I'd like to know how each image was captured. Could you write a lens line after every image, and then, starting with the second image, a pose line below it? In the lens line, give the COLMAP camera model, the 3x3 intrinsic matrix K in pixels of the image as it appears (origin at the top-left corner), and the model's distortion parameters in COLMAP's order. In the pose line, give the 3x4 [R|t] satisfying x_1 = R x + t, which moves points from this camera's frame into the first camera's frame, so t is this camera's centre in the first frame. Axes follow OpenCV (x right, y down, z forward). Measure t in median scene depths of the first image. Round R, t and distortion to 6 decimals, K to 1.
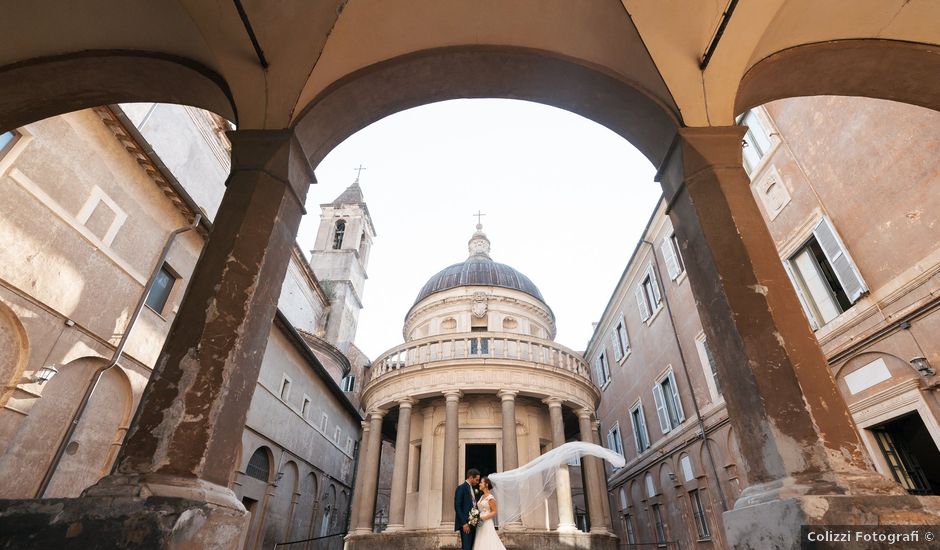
lens RADIAL K [[423.5, 0, 473.9], [0, 423.5, 314.1], [0, 0, 1]] dist [0.000223, 0.000171]
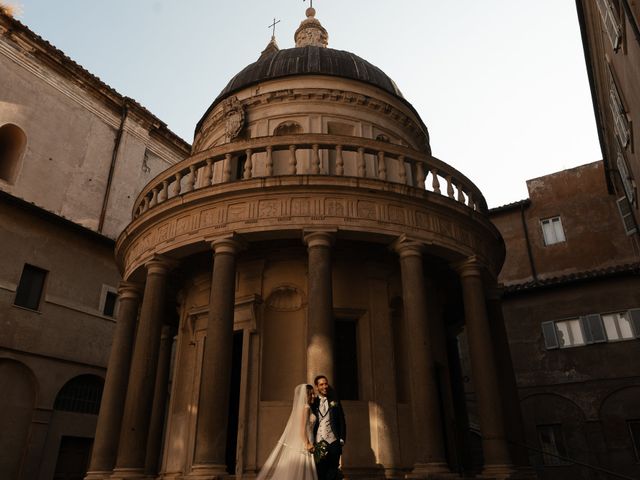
lens RADIAL K [[503.7, 0, 321.1], [0, 503.7, 240.7], [0, 0, 1]] dist [0.009125, 0.000078]
pose [[0.859432, -0.232625, -0.455261, 0.387435], [0.269056, 0.962994, 0.015855, 0.160233], [0.434725, -0.136117, 0.890217, 0.342747]]
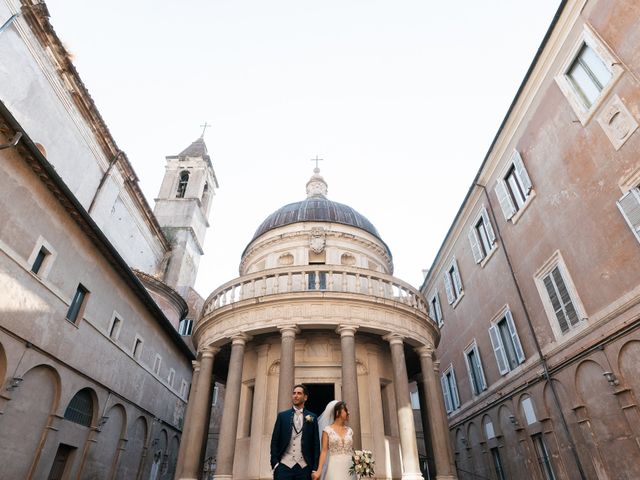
lens RADIAL K [[383.5, 0, 320.3], [0, 383.5, 242.4], [0, 0, 1]] dist [0.003316, -0.000465]
pose [[0.999552, 0.009580, 0.028342, -0.004594], [-0.007588, 0.997547, -0.069592, 0.042205], [-0.028940, 0.069346, 0.997173, 0.103784]]
